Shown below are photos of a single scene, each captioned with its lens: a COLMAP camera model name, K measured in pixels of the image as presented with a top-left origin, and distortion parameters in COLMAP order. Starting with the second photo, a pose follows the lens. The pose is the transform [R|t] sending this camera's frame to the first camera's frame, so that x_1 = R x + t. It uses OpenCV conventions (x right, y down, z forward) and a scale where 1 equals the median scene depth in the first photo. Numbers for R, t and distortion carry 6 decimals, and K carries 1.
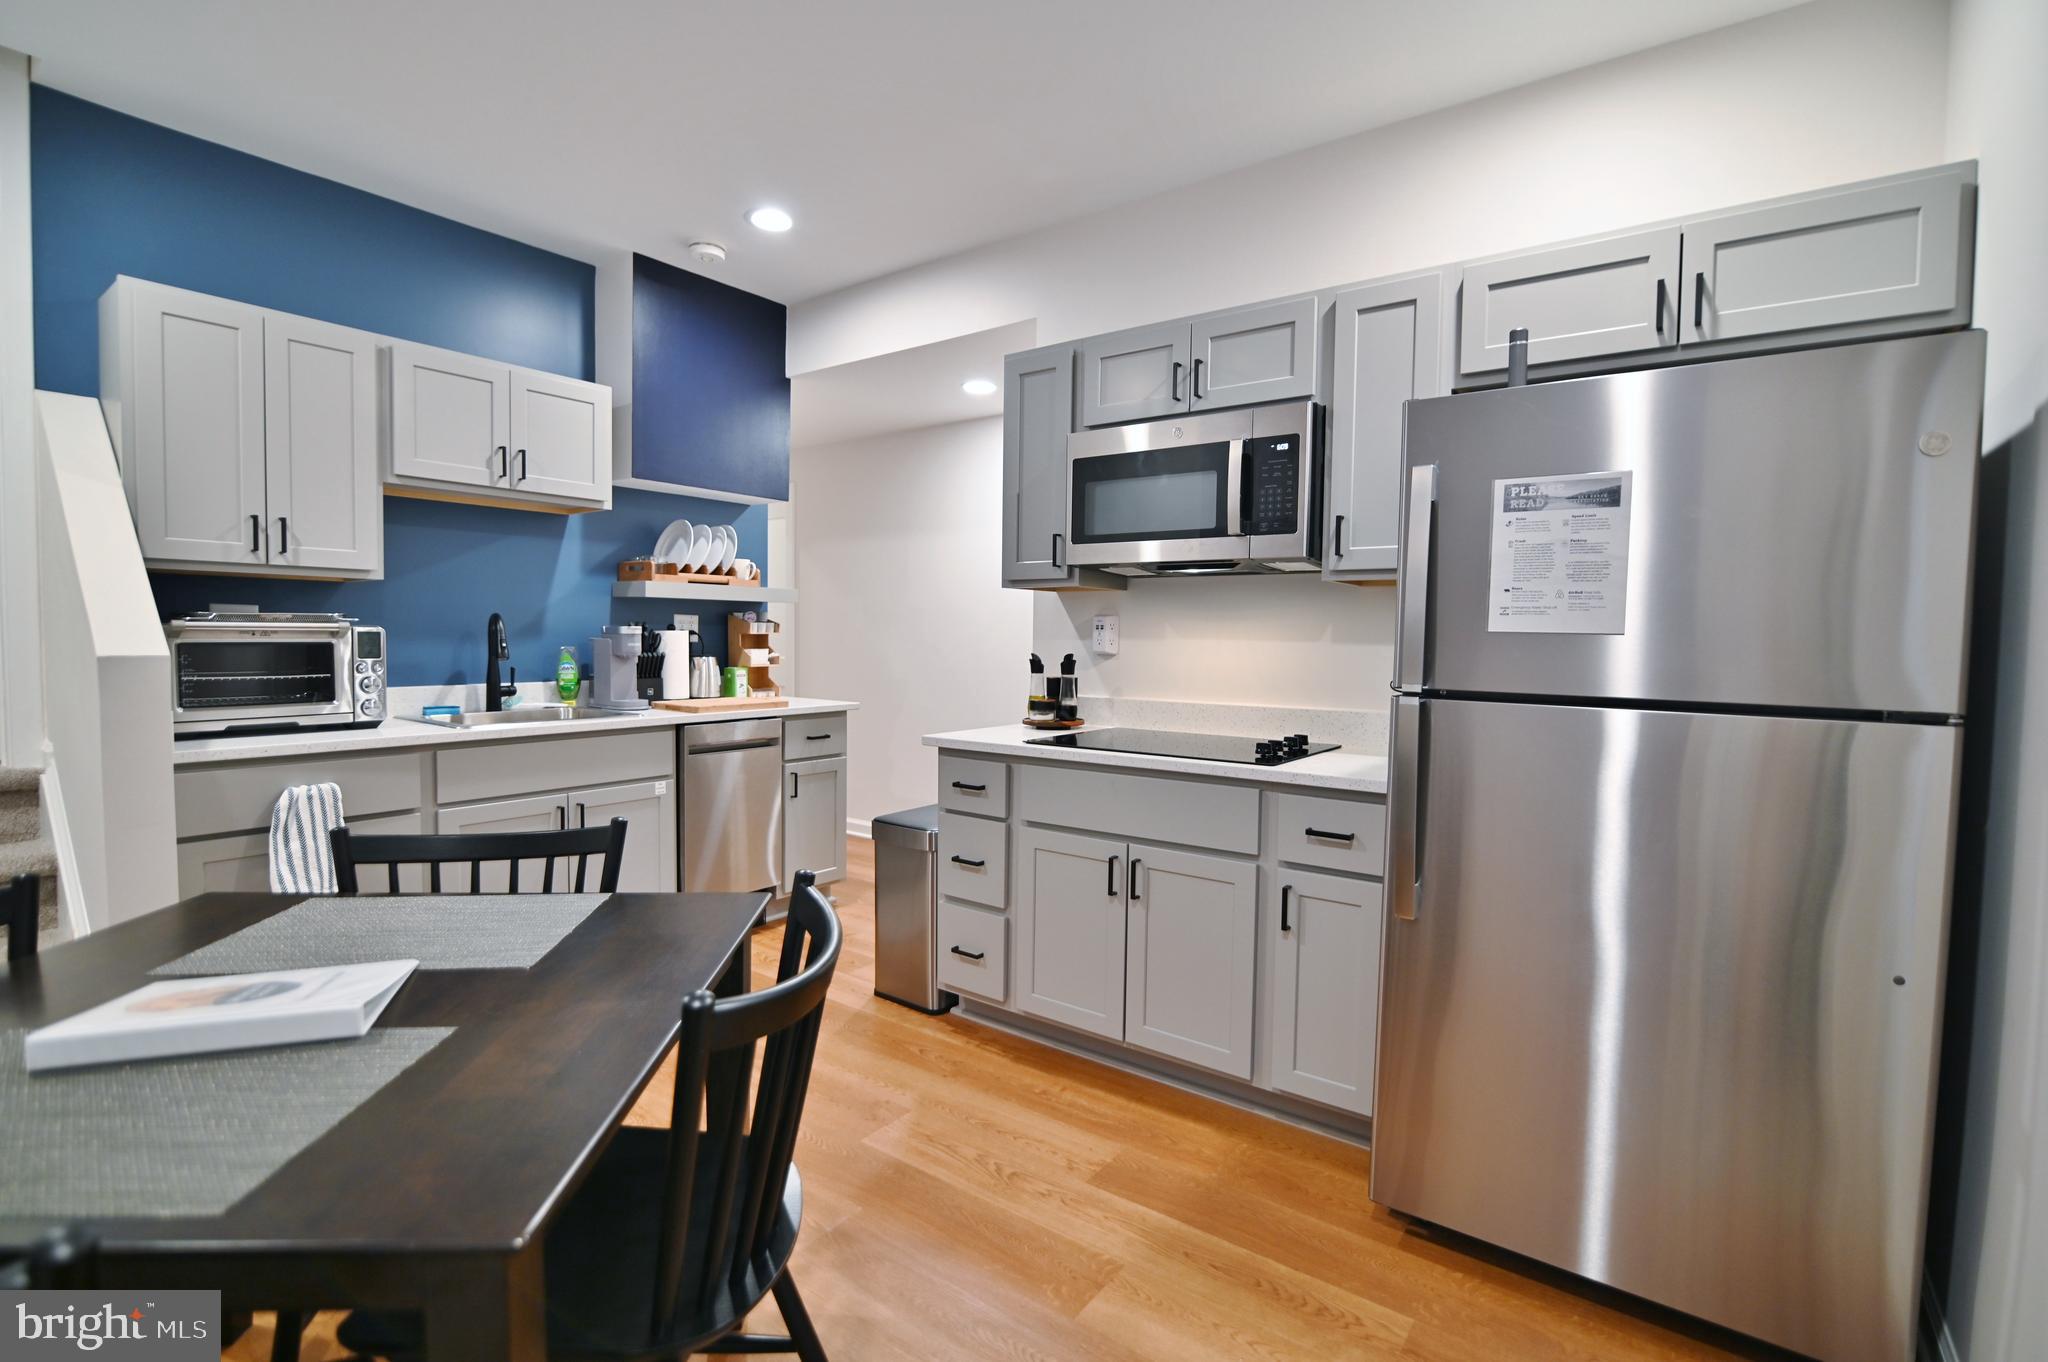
lens RADIAL K [[934.6, 0, 1017.5], [0, 934.6, 680.8], [0, 0, 1]] dist [-0.018235, 0.000664]
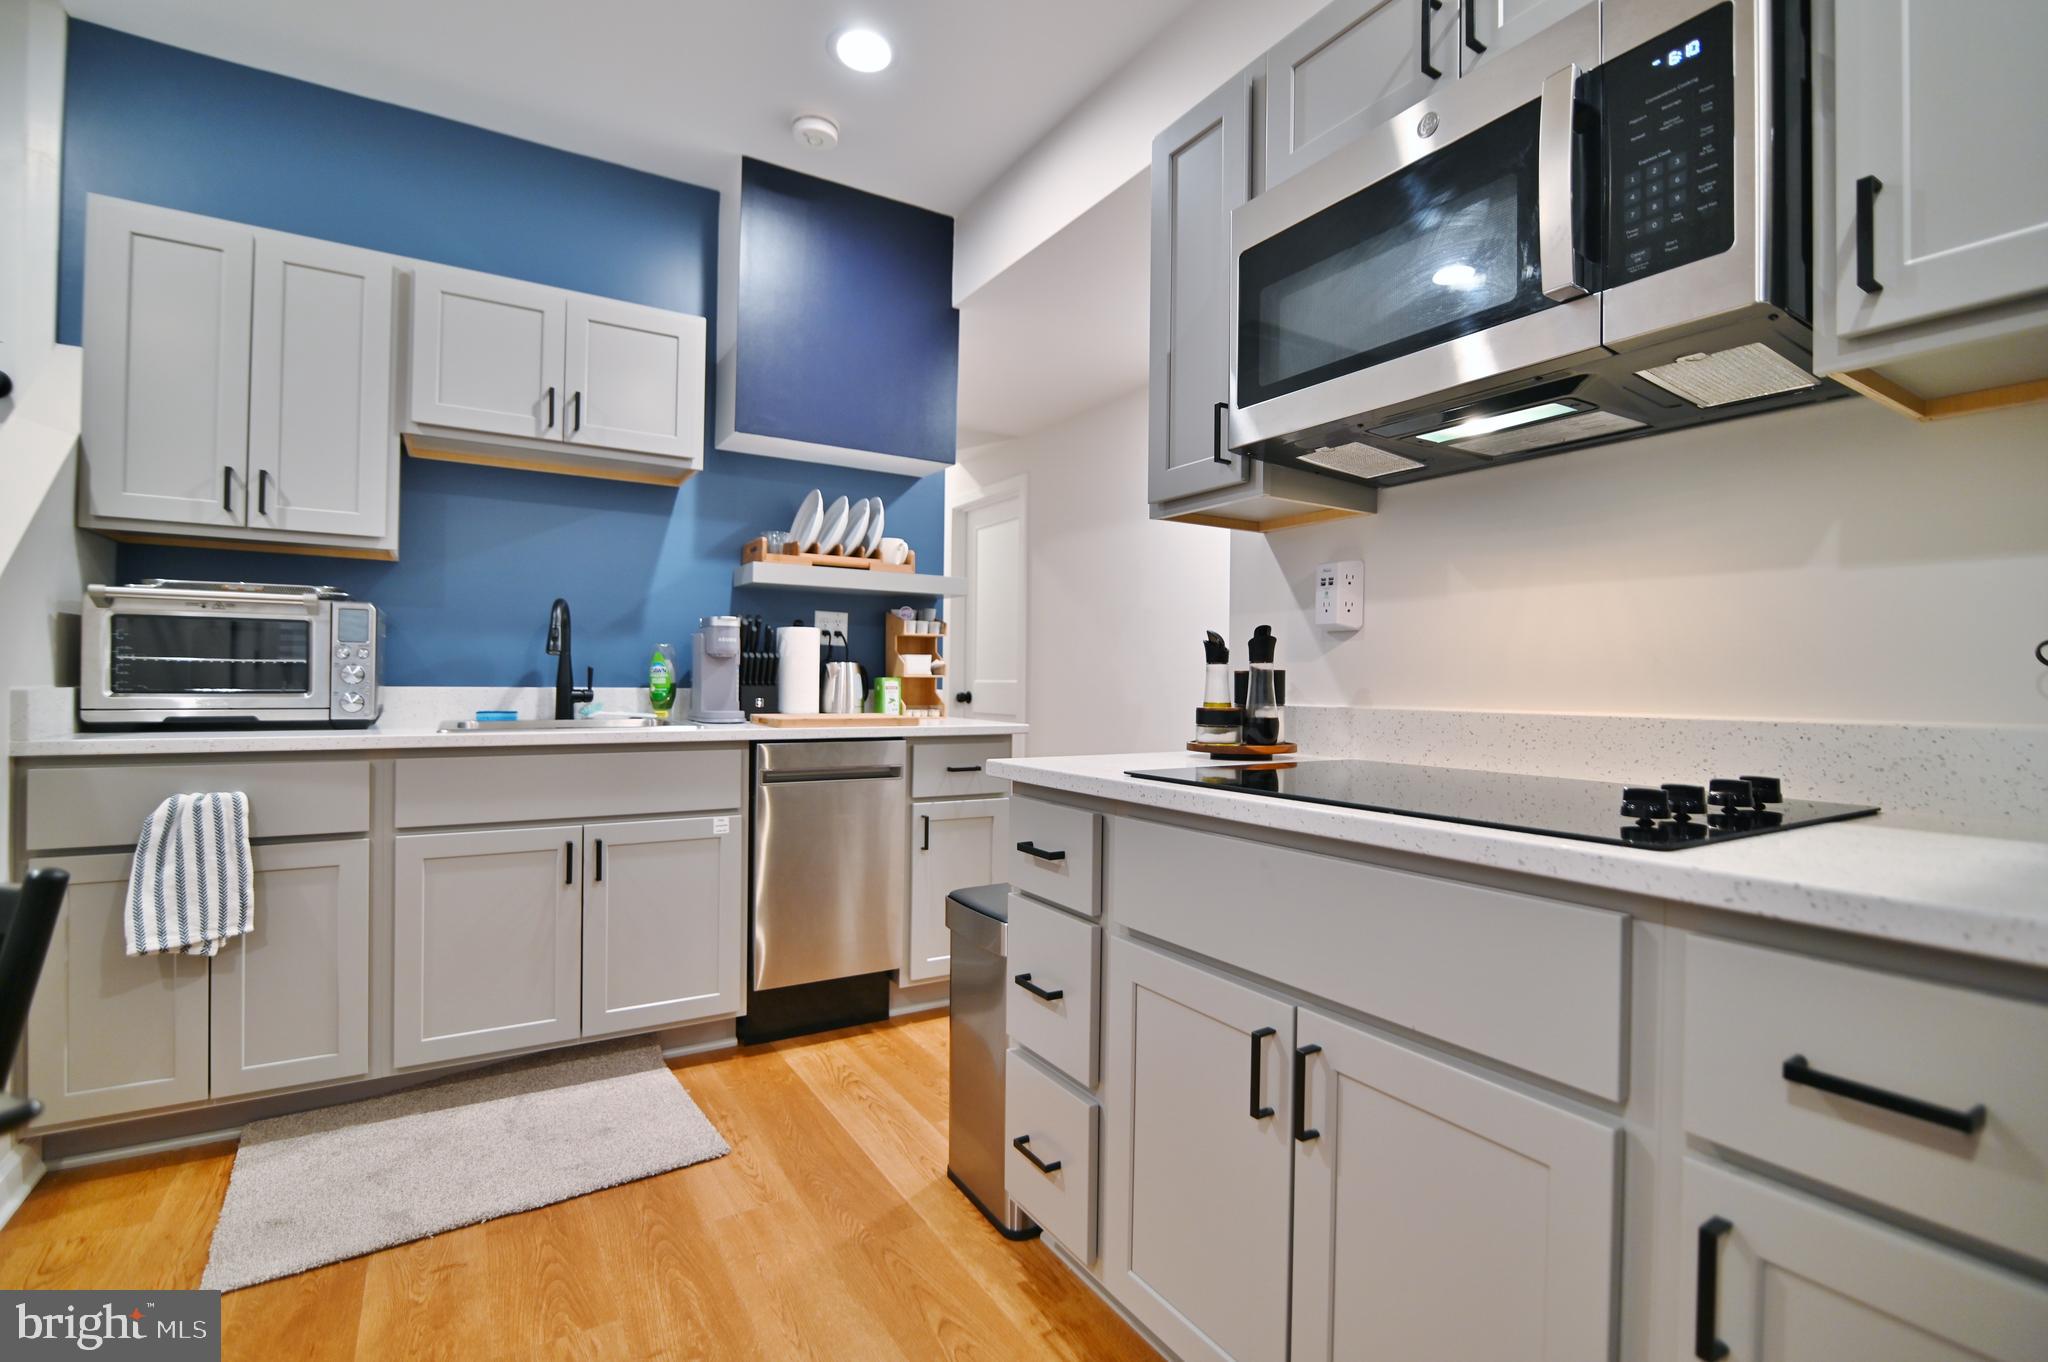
lens RADIAL K [[934.6, 0, 1027.3], [0, 934.6, 679.2], [0, 0, 1]] dist [-0.018235, 0.000664]
pose [[0.930723, -0.001147, -0.365722, 0.136152], [-0.019830, 0.998366, -0.053597, 0.038404], [0.365186, 0.057137, 0.929179, 0.448198]]
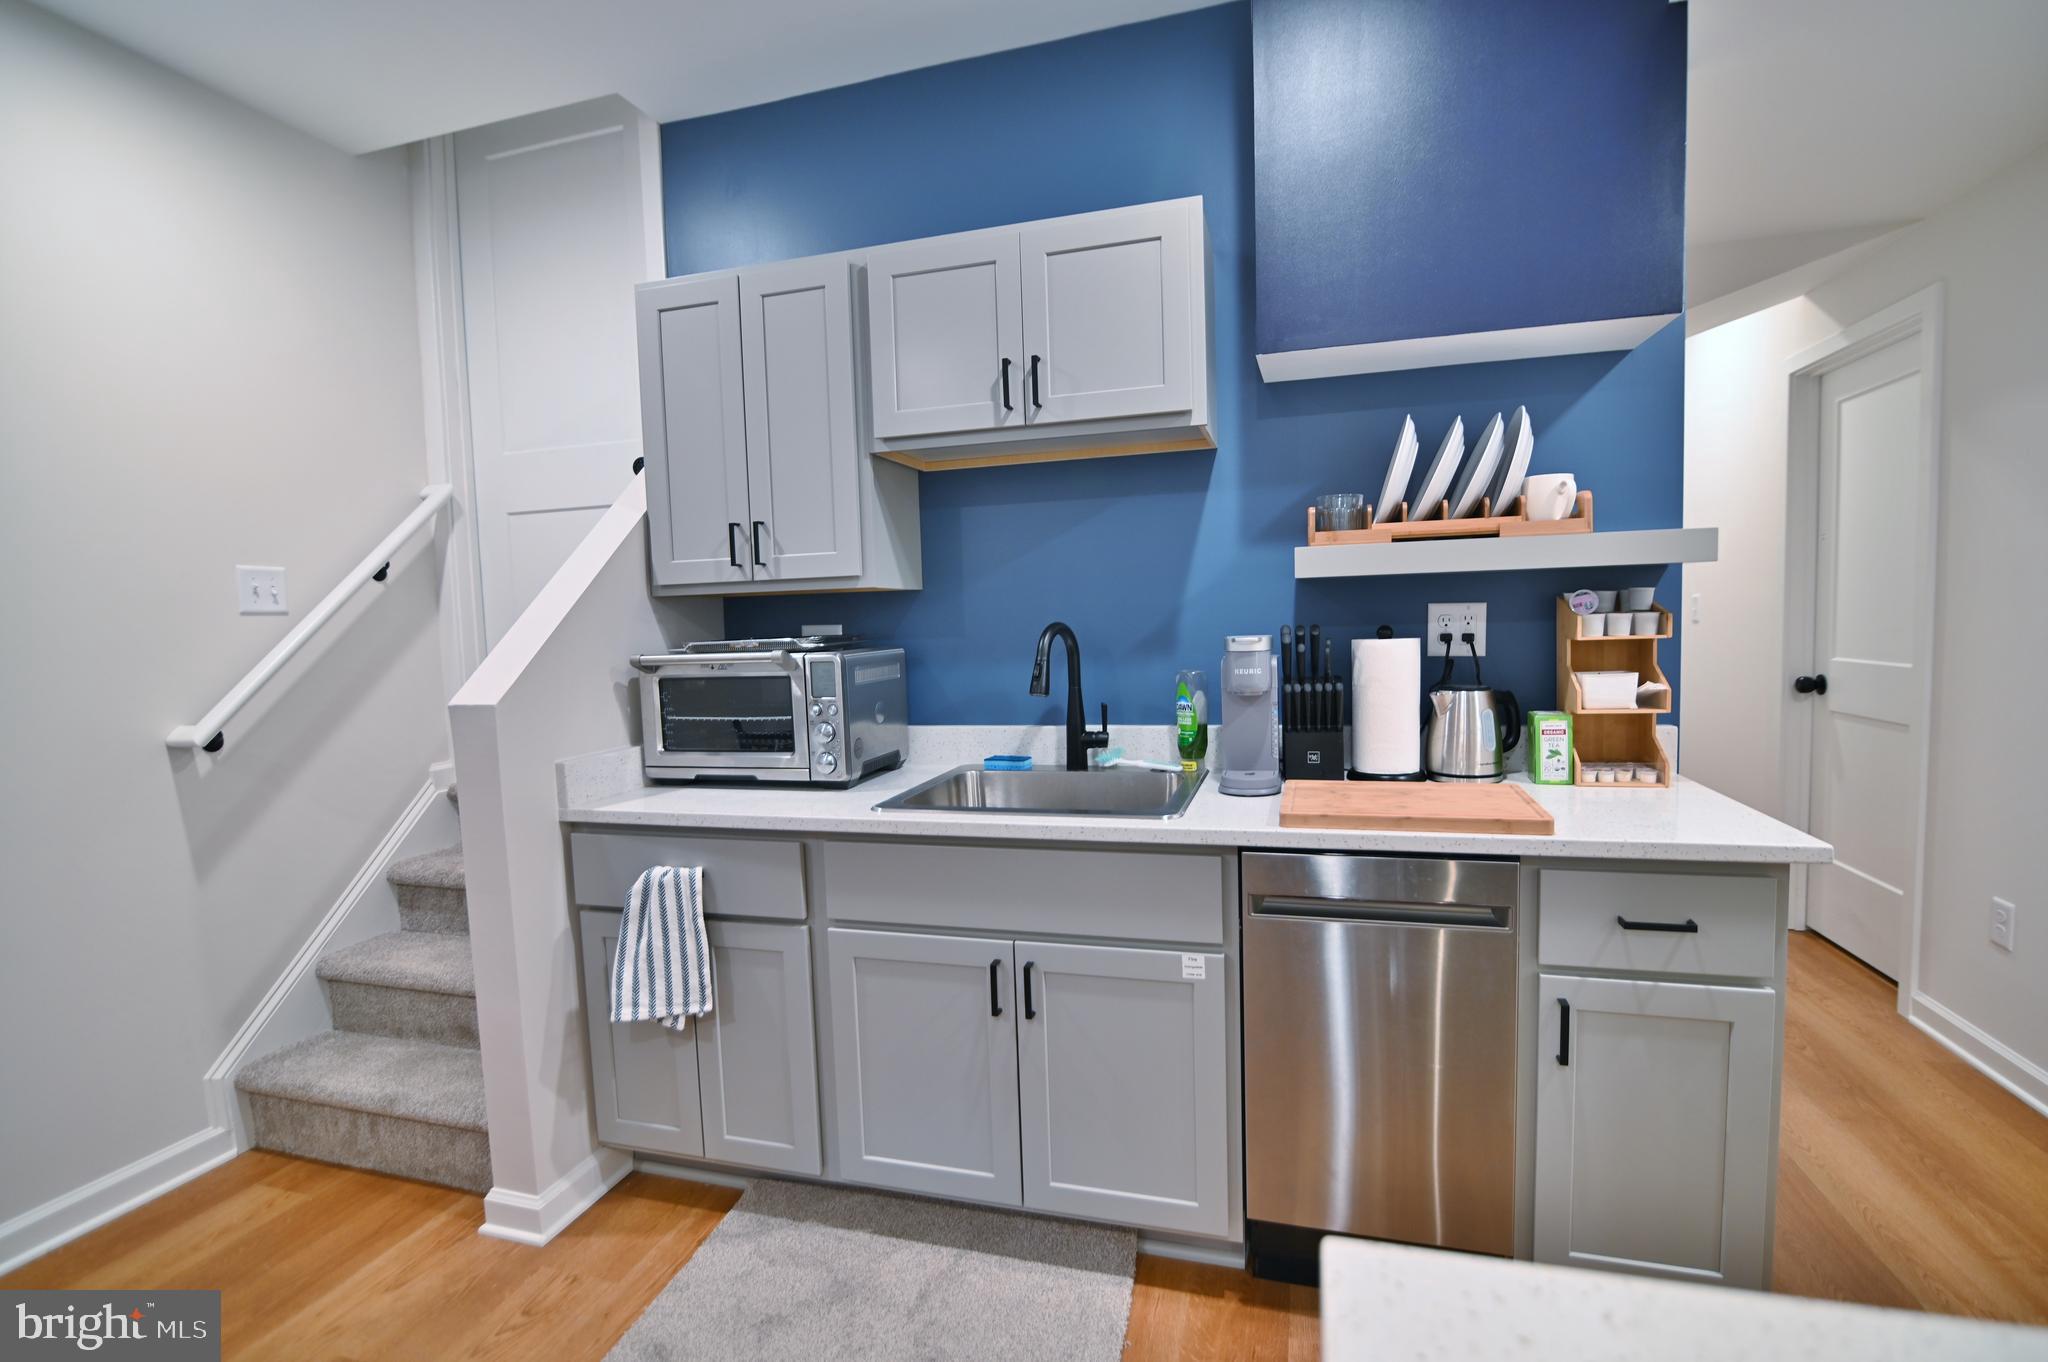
lens RADIAL K [[934.6, 0, 1033.8], [0, 934.6, 686.8], [0, 0, 1]] dist [-0.018235, 0.000664]
pose [[0.350942, 0.047746, -0.935179, 0.055222], [-0.009344, 0.998828, 0.047489, -0.066798], [0.936351, -0.007928, 0.350977, 0.858665]]
